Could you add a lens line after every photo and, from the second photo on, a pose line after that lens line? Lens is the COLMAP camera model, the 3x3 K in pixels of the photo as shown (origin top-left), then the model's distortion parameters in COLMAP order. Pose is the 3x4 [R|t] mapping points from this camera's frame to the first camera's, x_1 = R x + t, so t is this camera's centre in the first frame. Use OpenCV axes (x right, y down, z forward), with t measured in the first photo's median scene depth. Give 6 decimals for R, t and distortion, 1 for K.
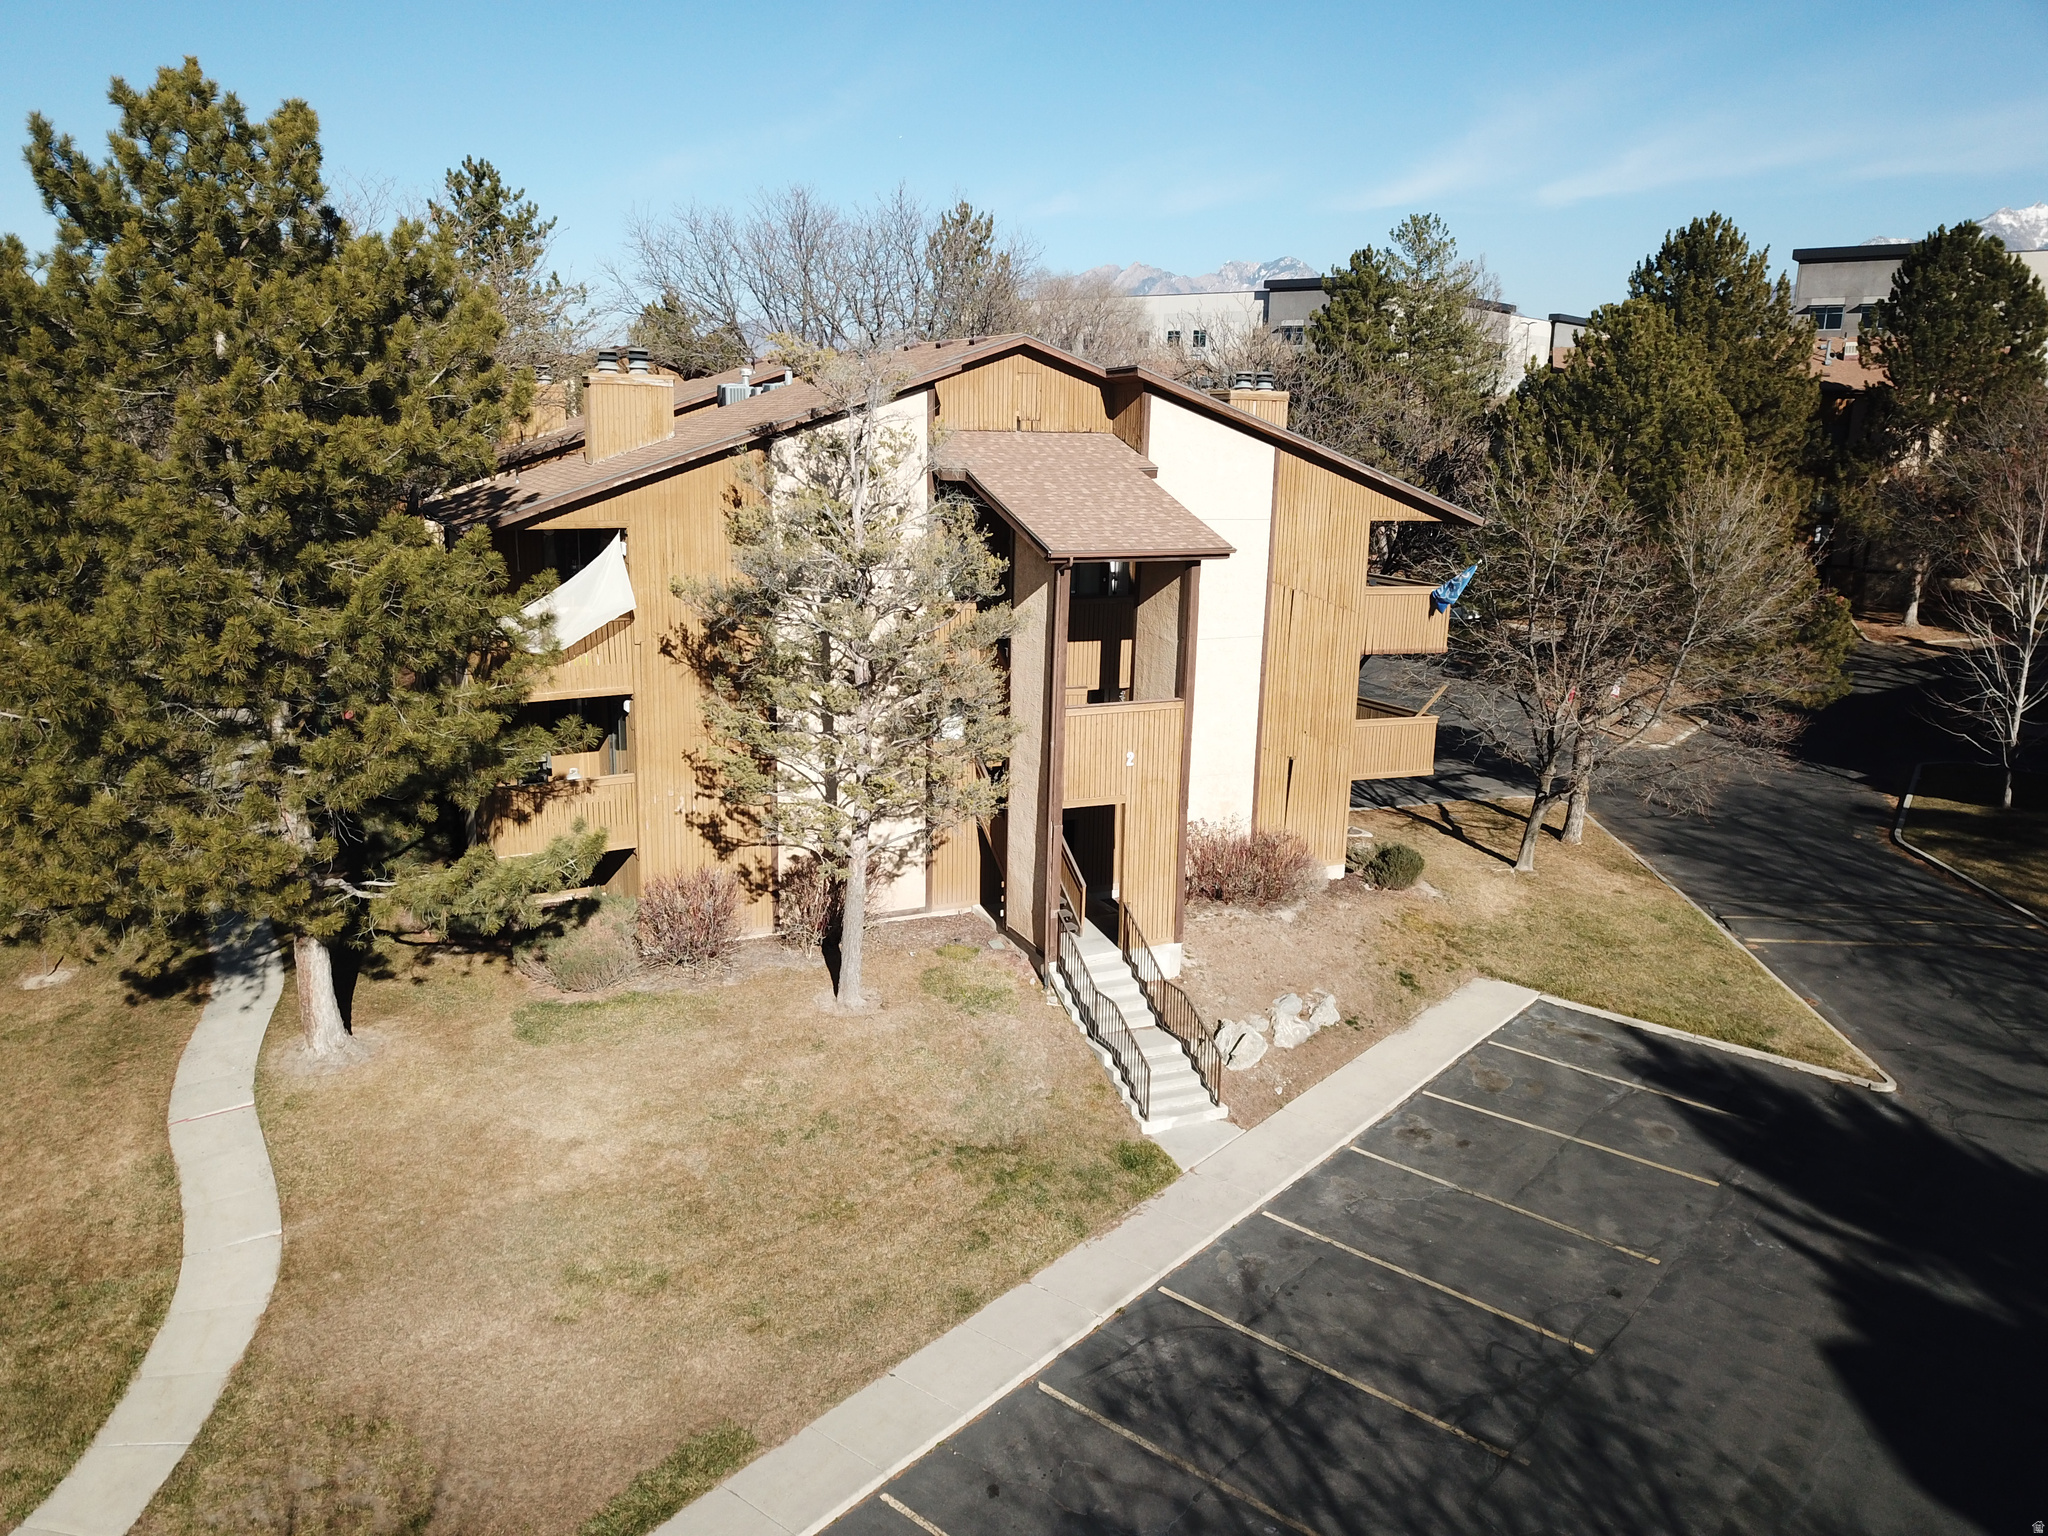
lens RADIAL K [[1533.9, 0, 1024.0], [0, 1533.9, 768.0], [0, 0, 1]] dist [0.062136, -0.004571]
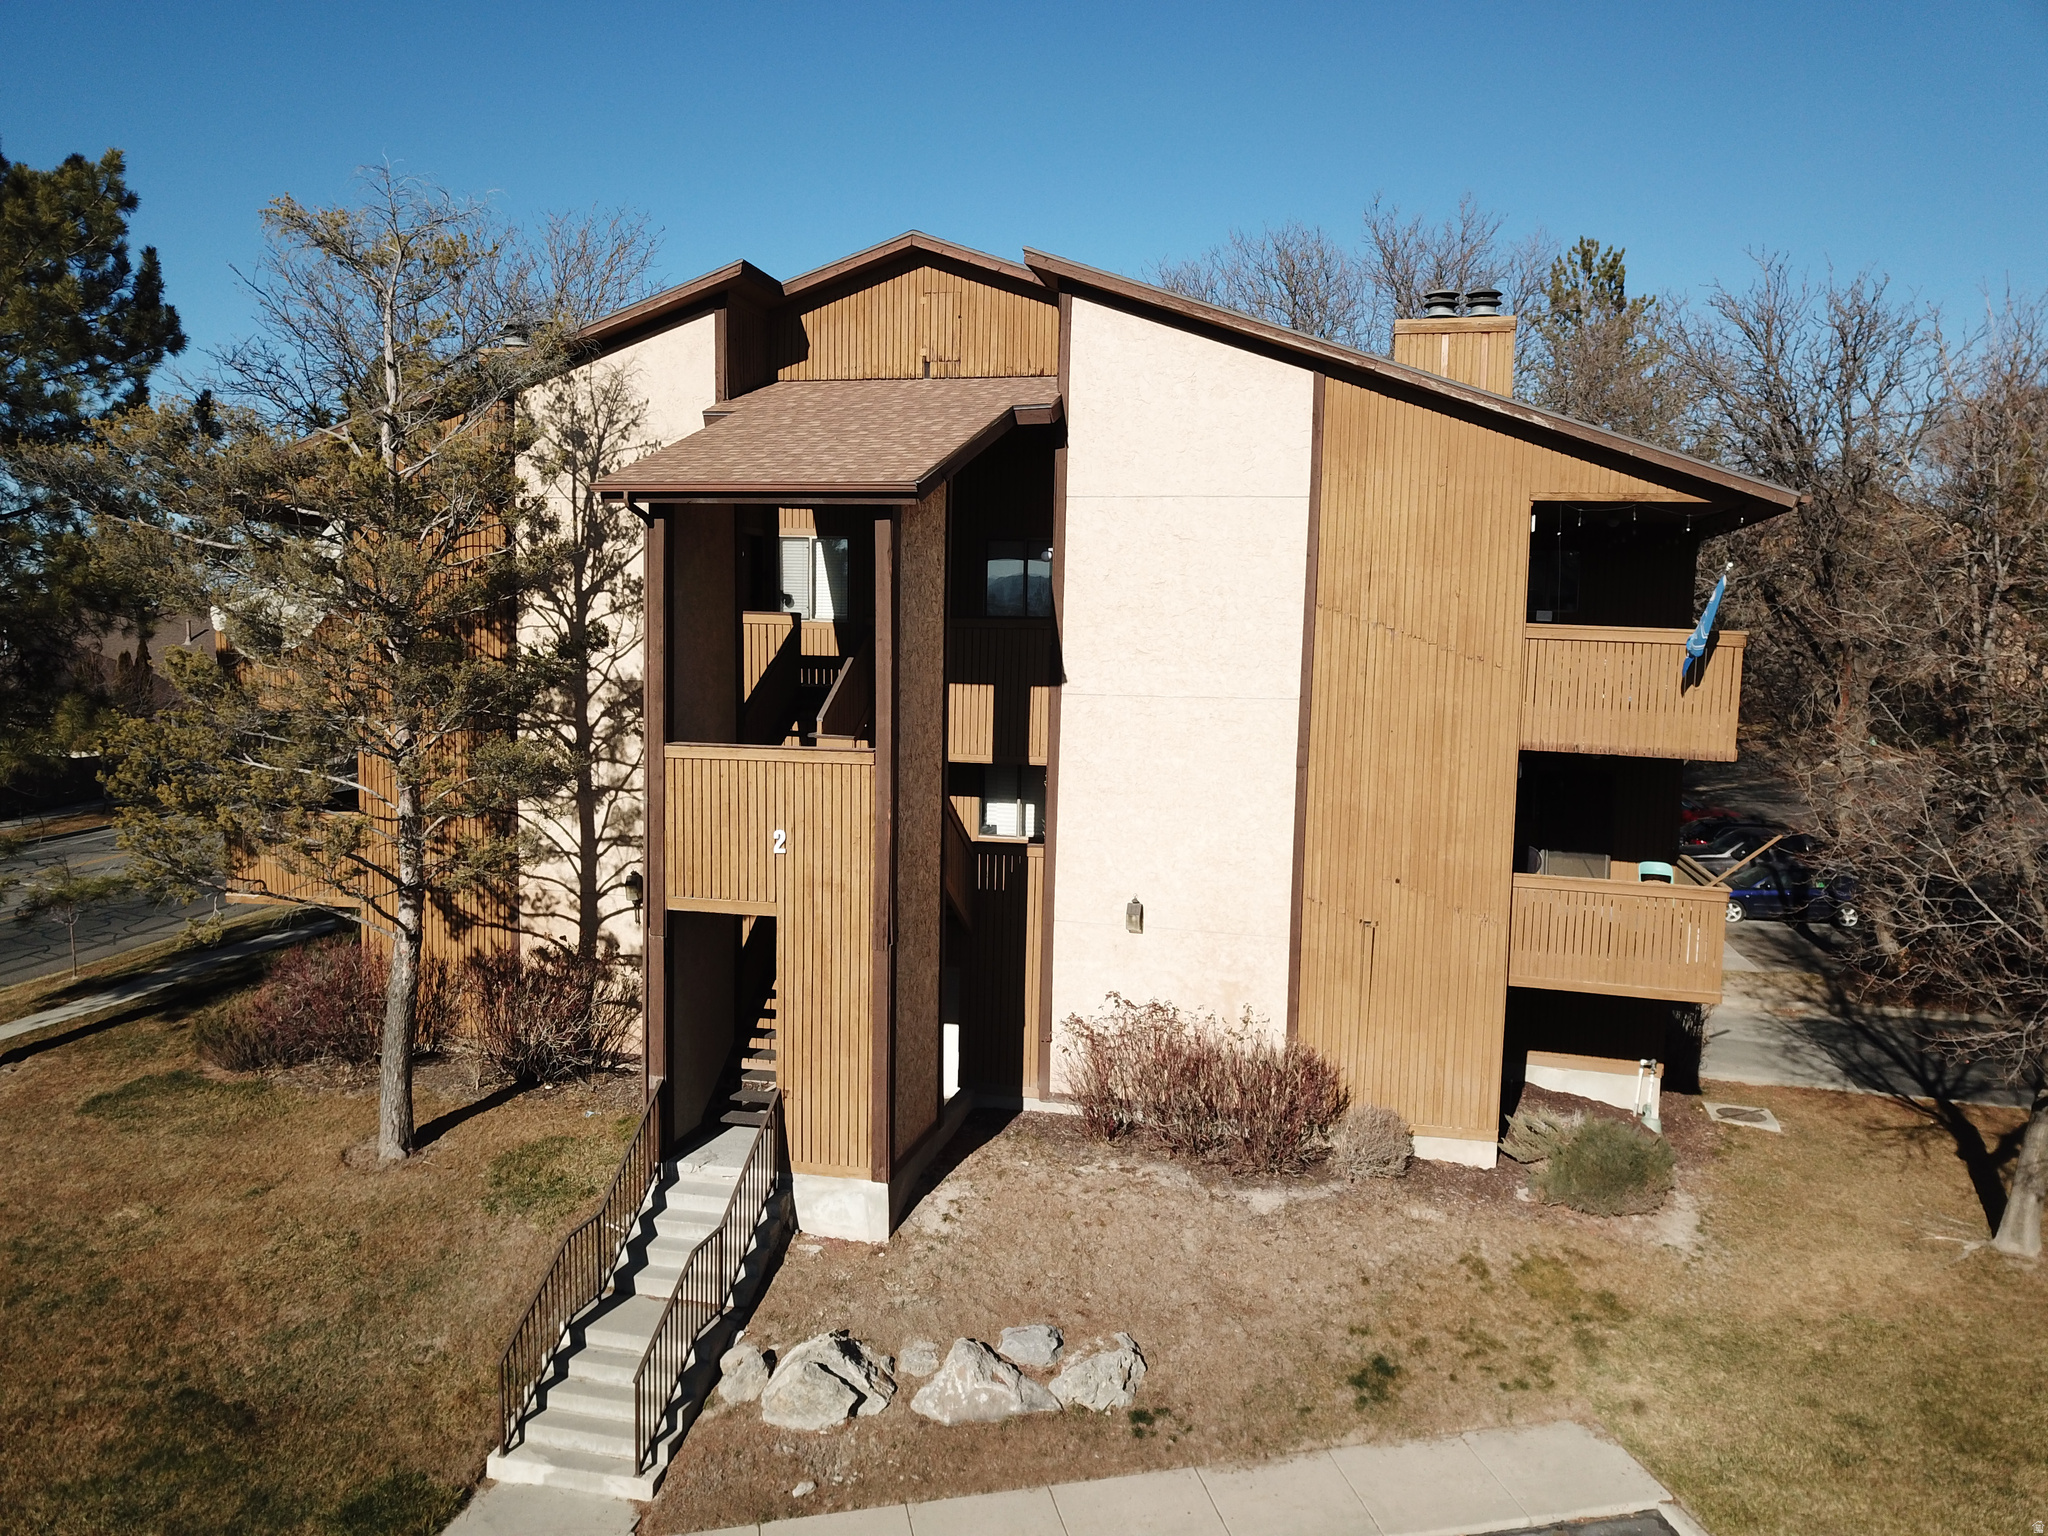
lens RADIAL K [[1591.2, 0, 1024.1], [0, 1591.2, 732.4], [0, 0, 1]] dist [-0.008194, -0.003562]
pose [[0.787551, 0.040605, -0.614910, 0.458854], [-0.137779, 0.984170, -0.111473, 0.007080], [0.600650, 0.172512, 0.780679, 0.495107]]
